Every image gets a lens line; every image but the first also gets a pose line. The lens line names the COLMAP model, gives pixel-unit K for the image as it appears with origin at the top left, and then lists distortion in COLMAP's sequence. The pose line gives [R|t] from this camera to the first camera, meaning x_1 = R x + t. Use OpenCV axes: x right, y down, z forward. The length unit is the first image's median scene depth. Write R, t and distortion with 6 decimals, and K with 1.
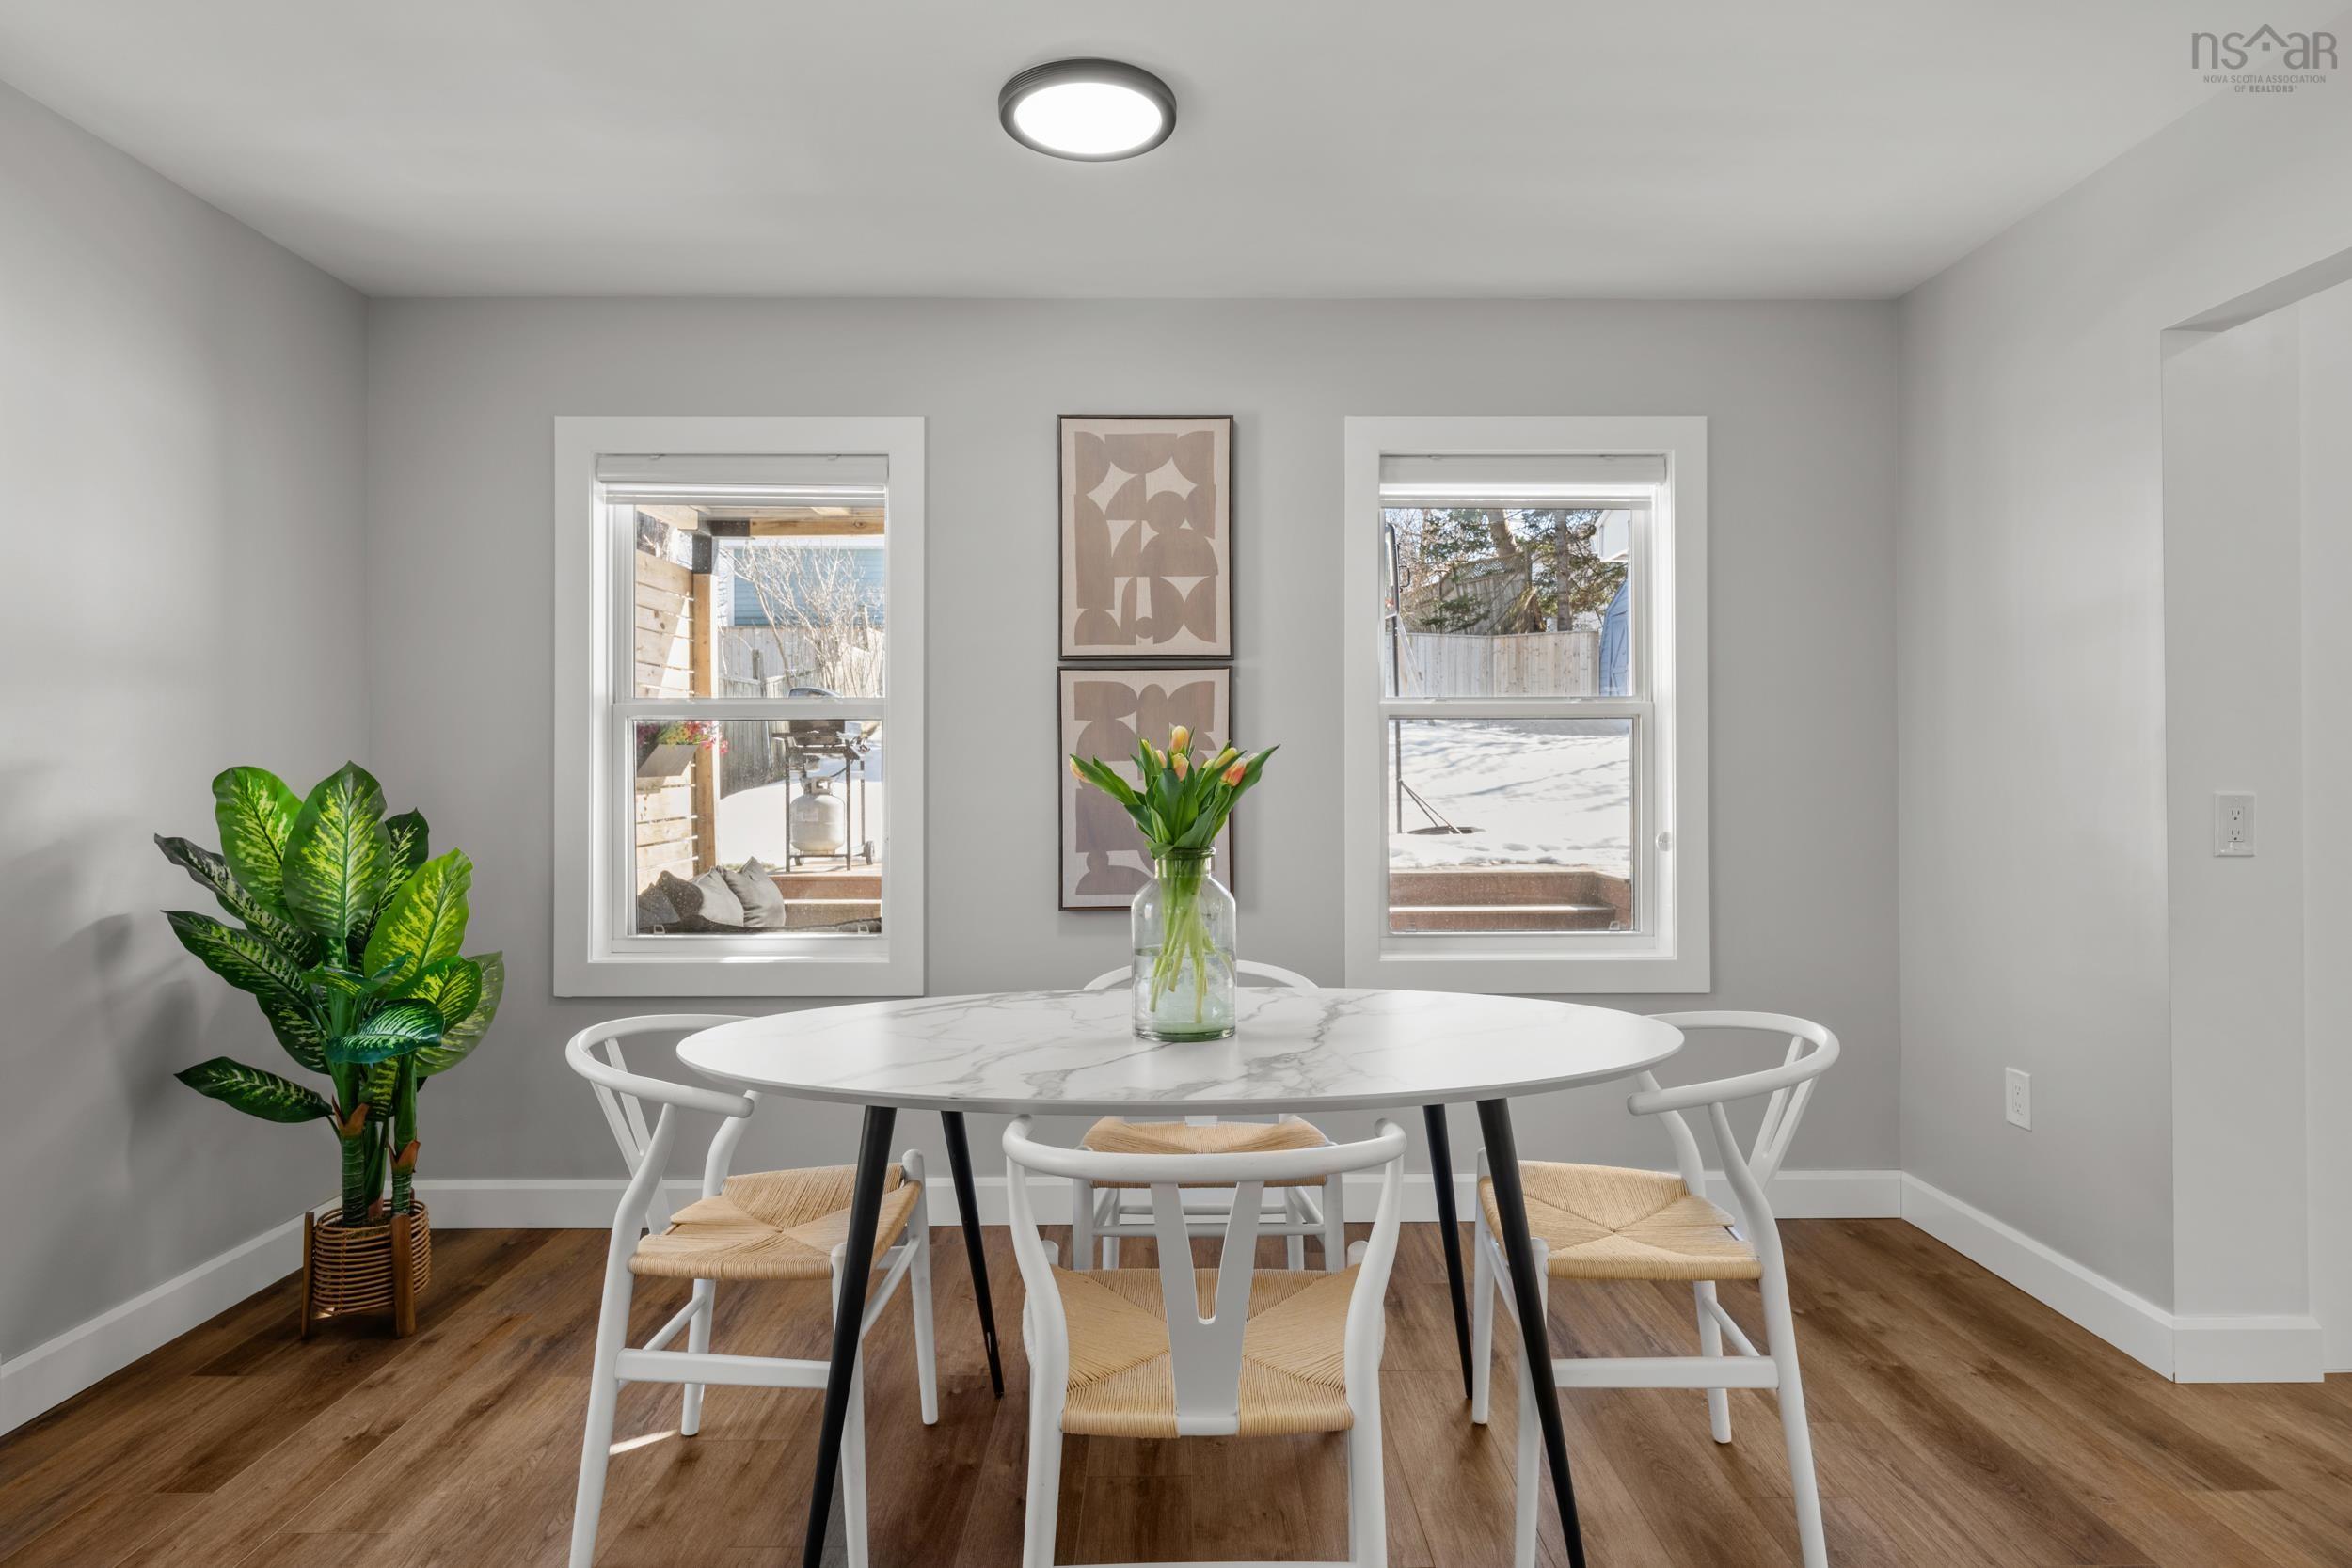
lens RADIAL K [[1254.3, 0, 1186.5], [0, 1254.3, 779.9], [0, 0, 1]] dist [-0.003535, 0.003846]
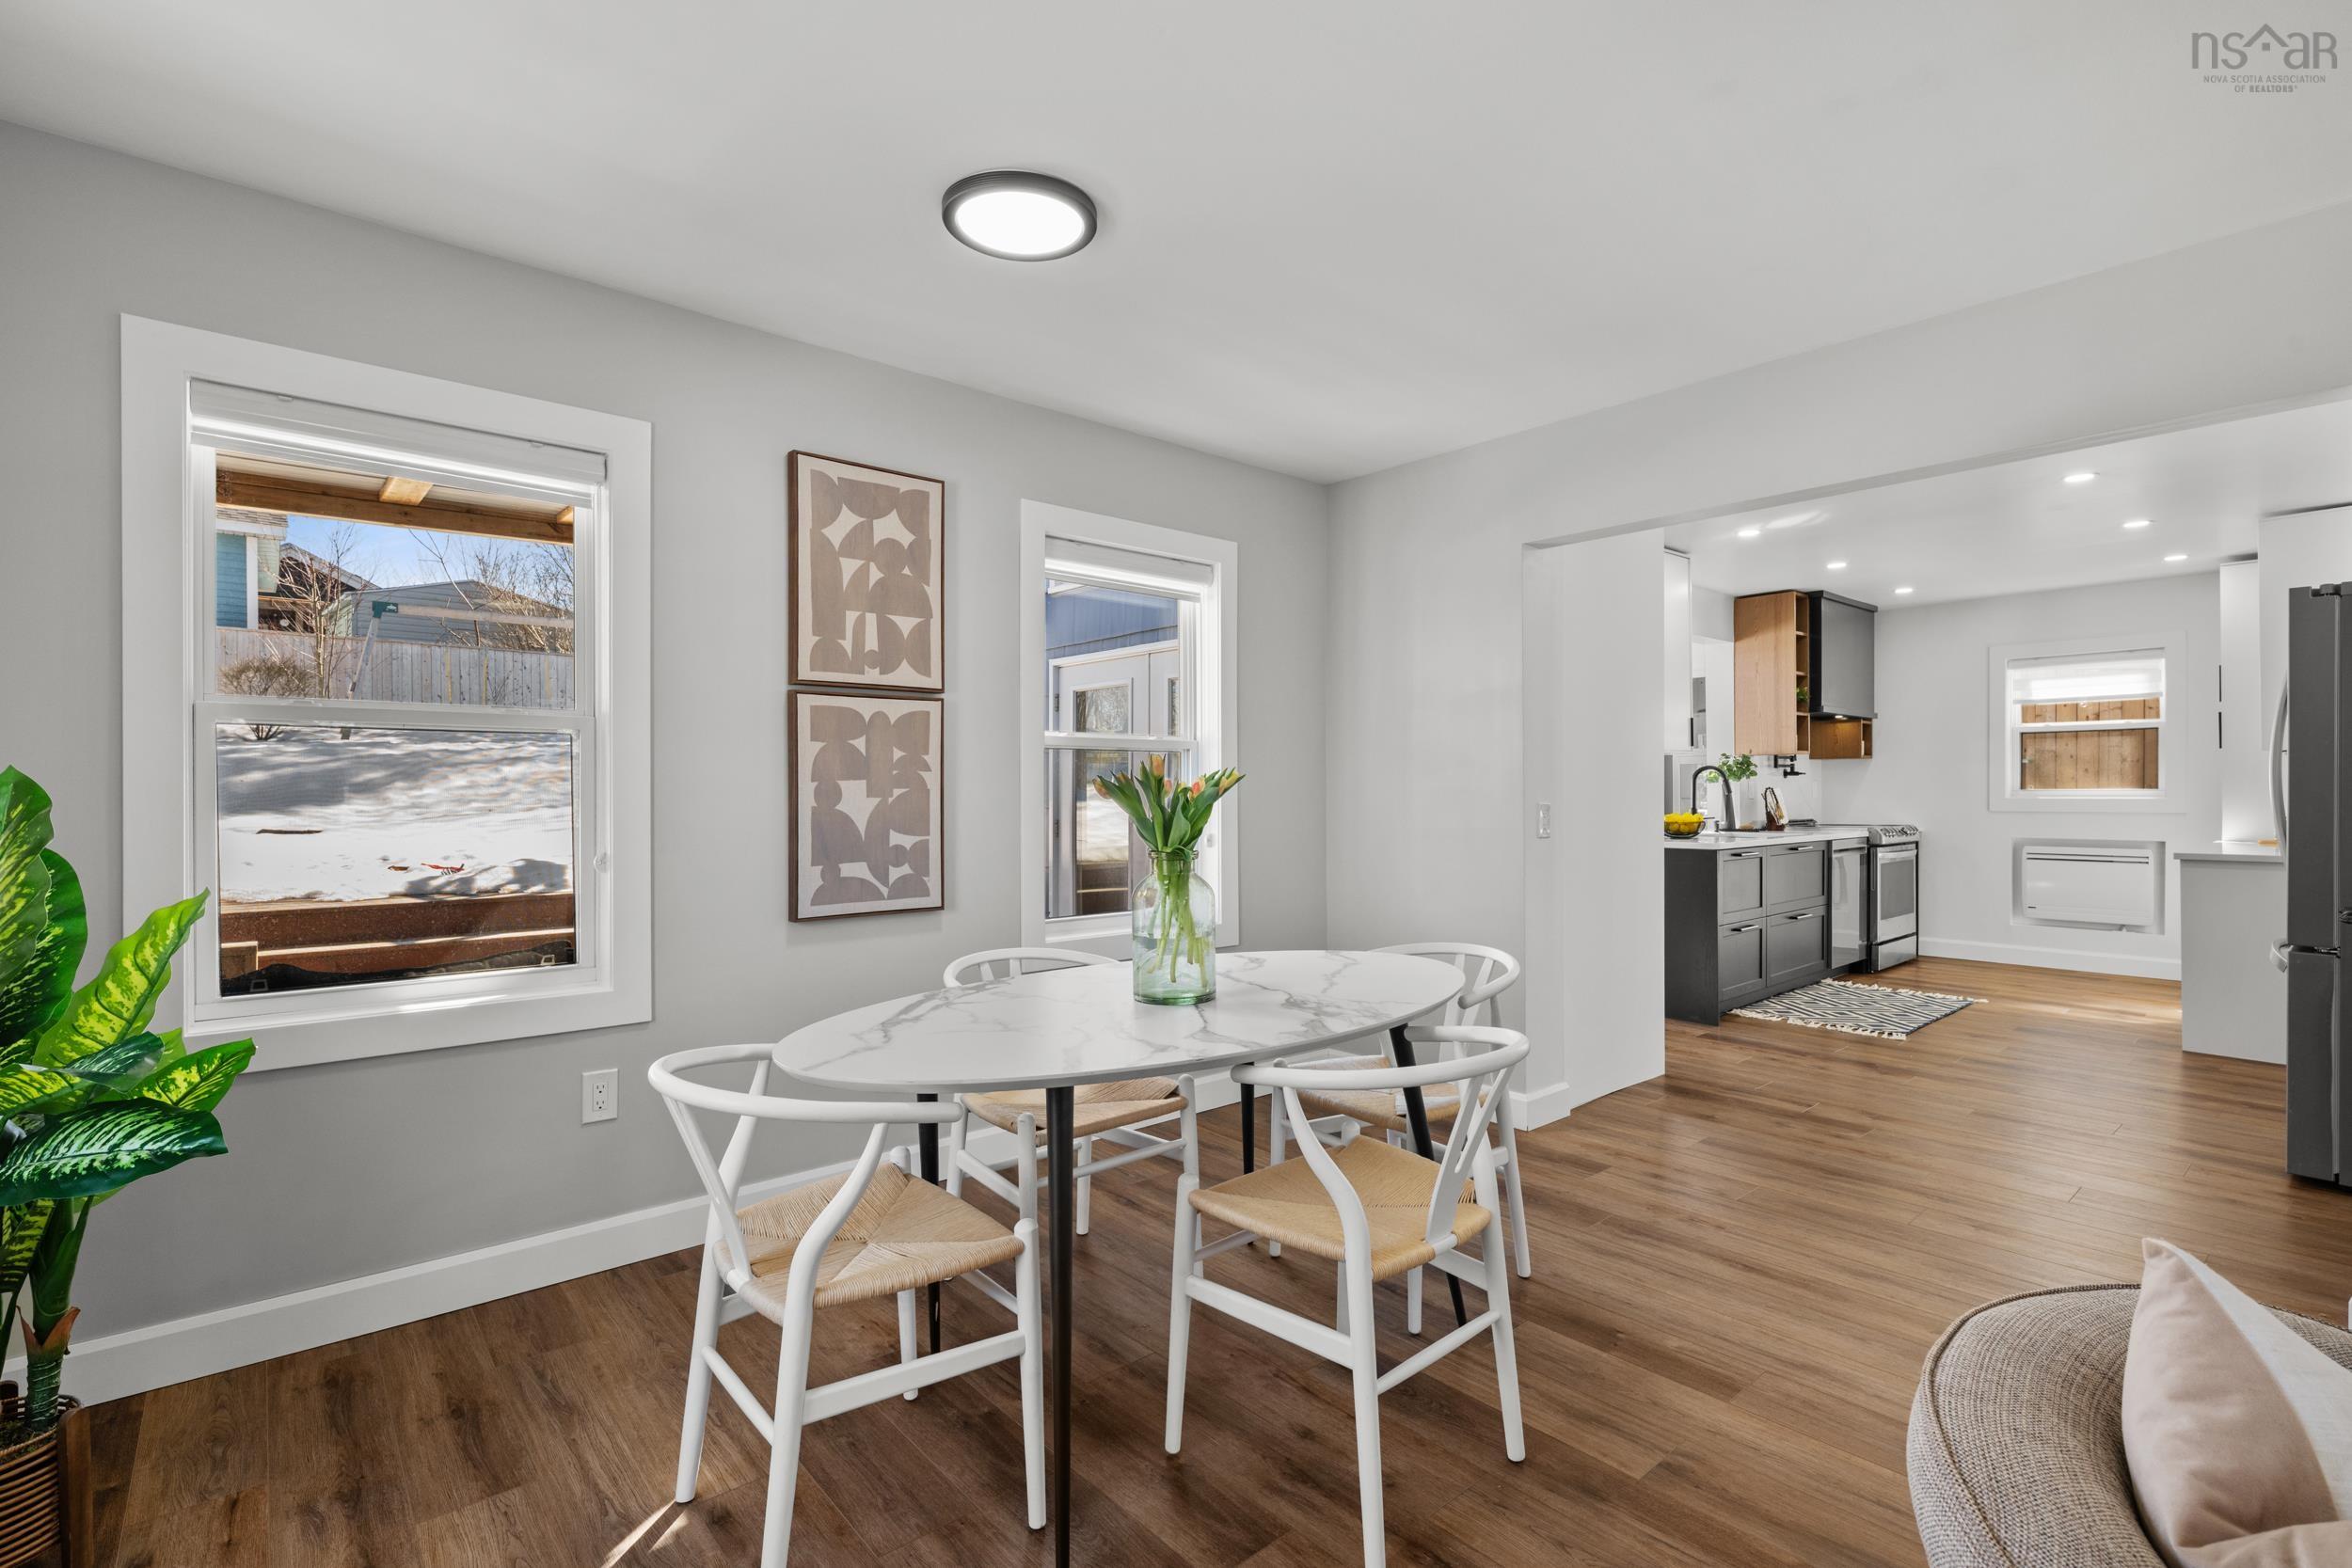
lens RADIAL K [[1070.1, 0, 1156.7], [0, 1070.1, 795.0], [0, 0, 1]] dist [-0.001335, 0.001413]
pose [[0.771878, -0.000696, 0.635771, -0.438151], [0.004222, 0.999983, -0.004032, 0.002633], [-0.635757, 0.005797, 0.771868, 0.116580]]
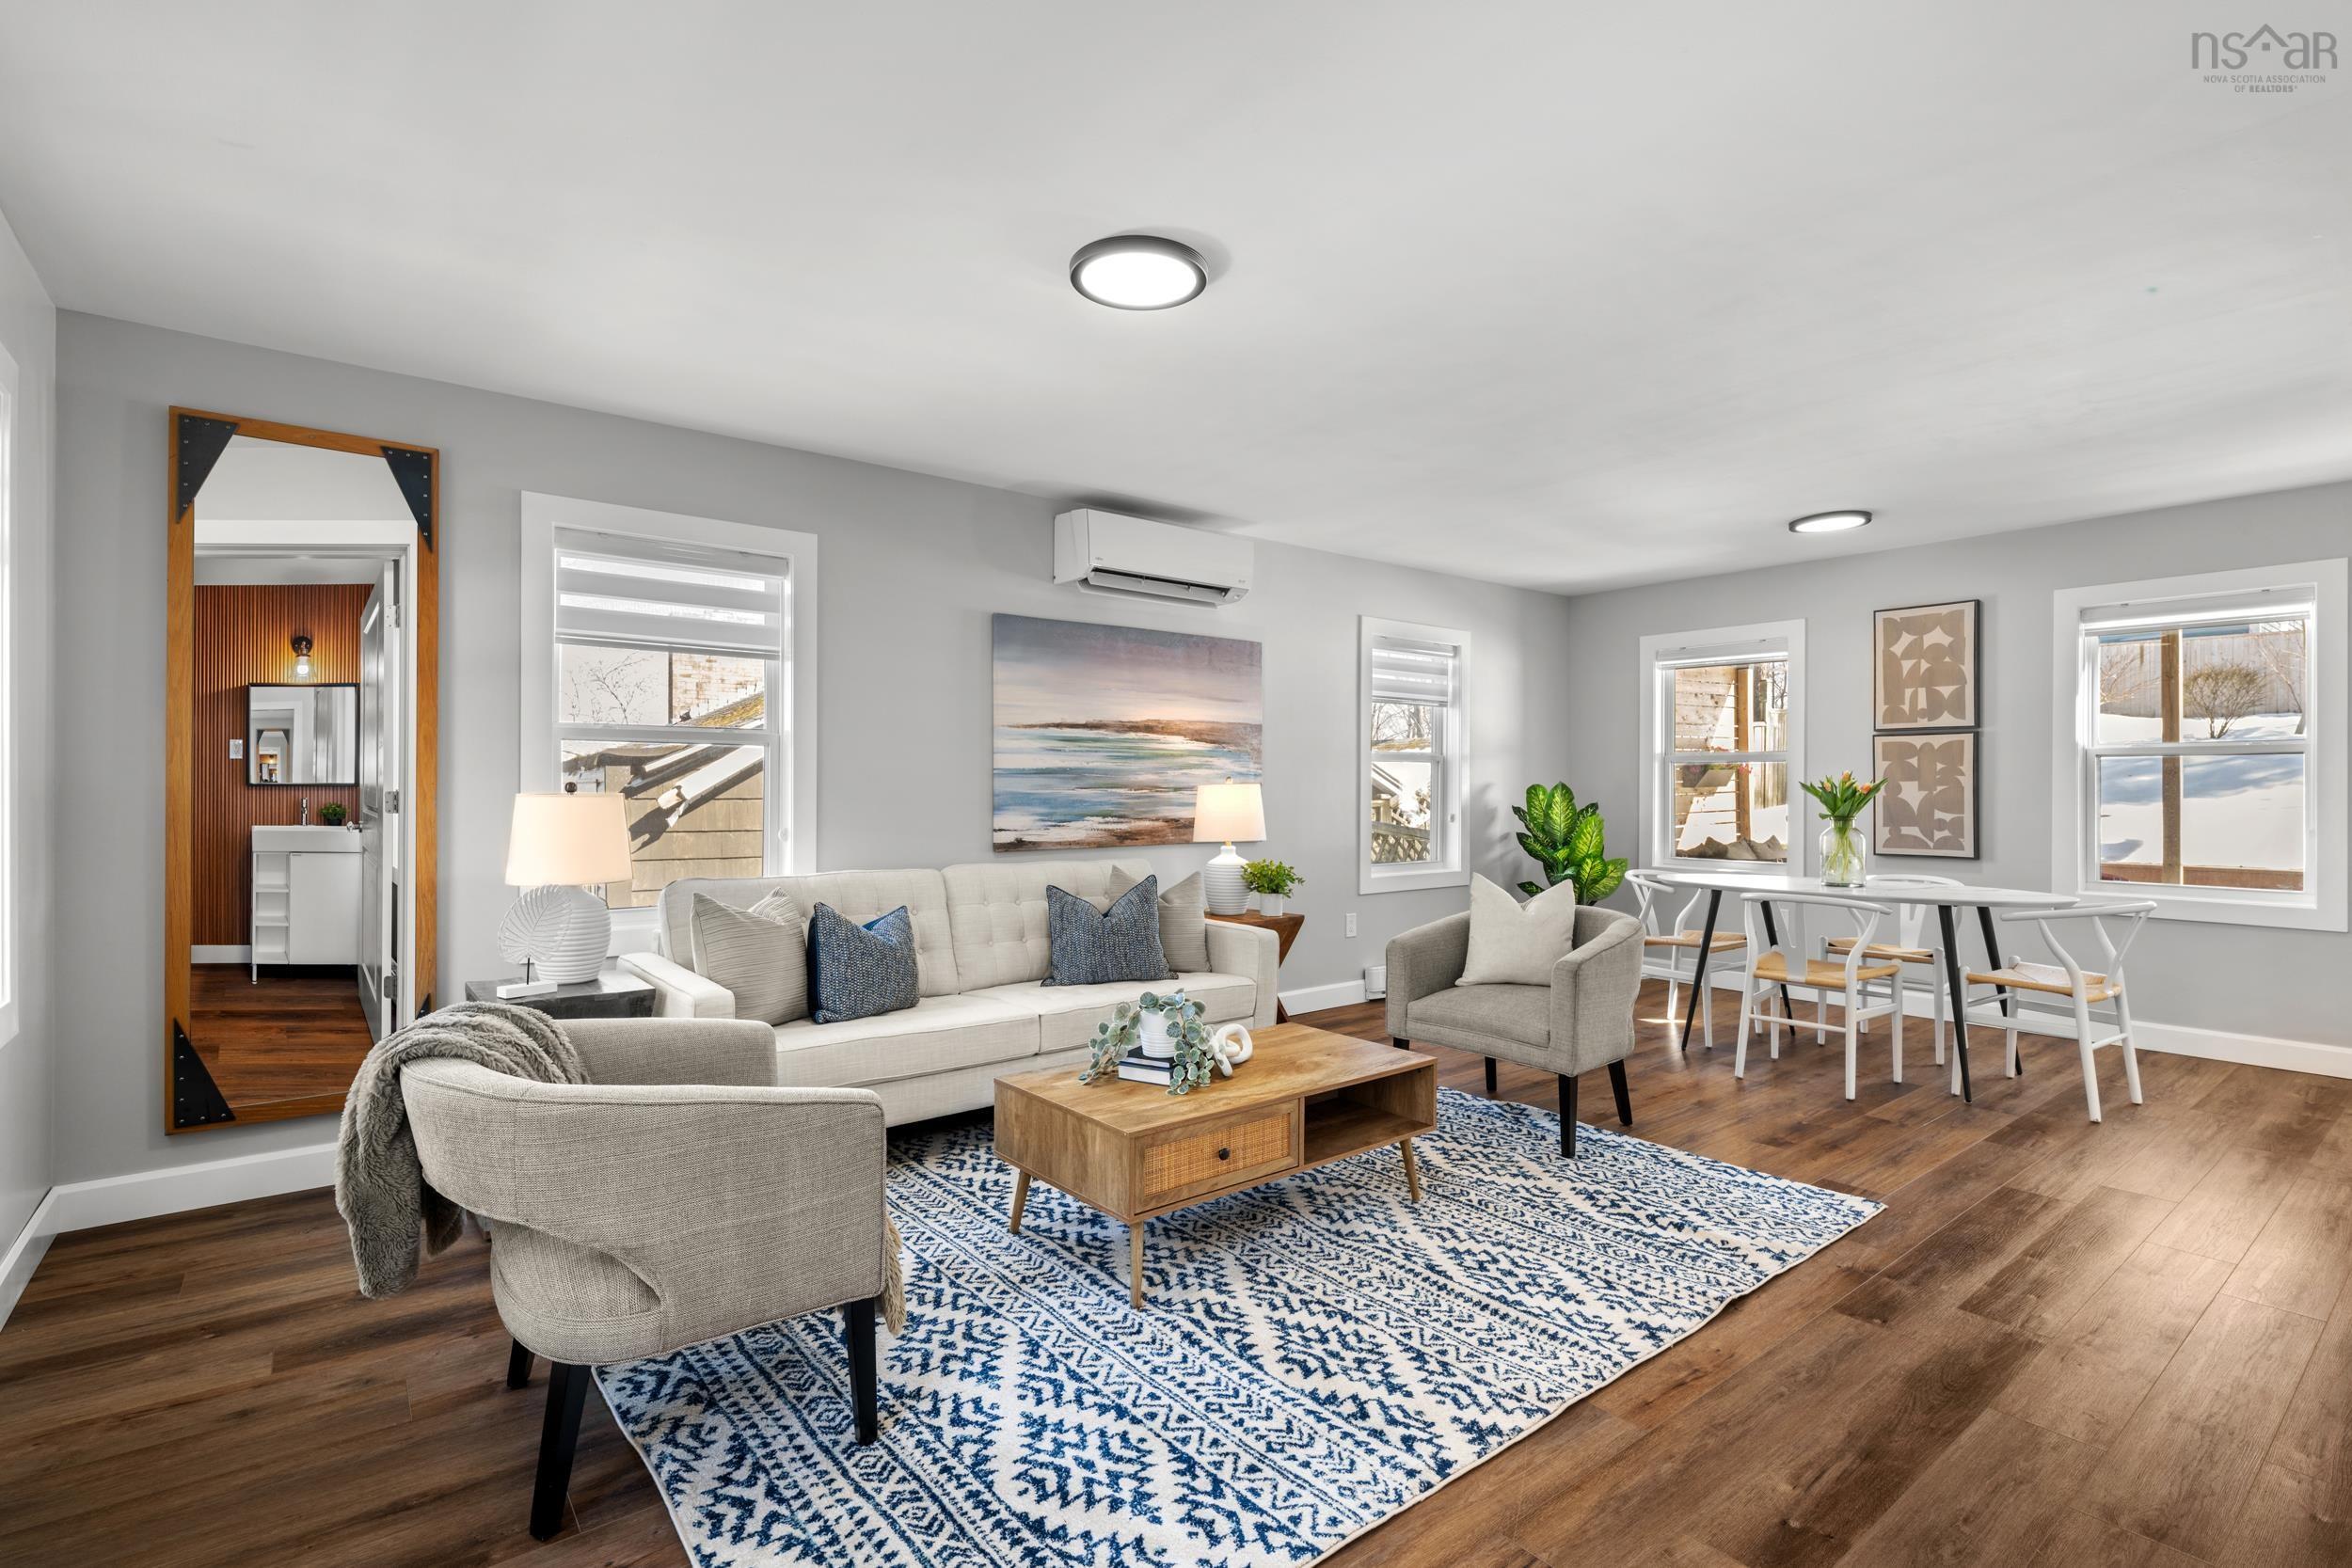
lens RADIAL K [[1070.1, 0, 1165.7], [0, 1070.1, 787.8], [0, 0, 1]] dist [-0.001335, 0.001413]
pose [[0.595786, 0.003028, -0.803137, 0.608749], [-0.005948, 0.999982, -0.000643, 0.003356], [0.803121, 0.005160, 0.595794, -0.955836]]
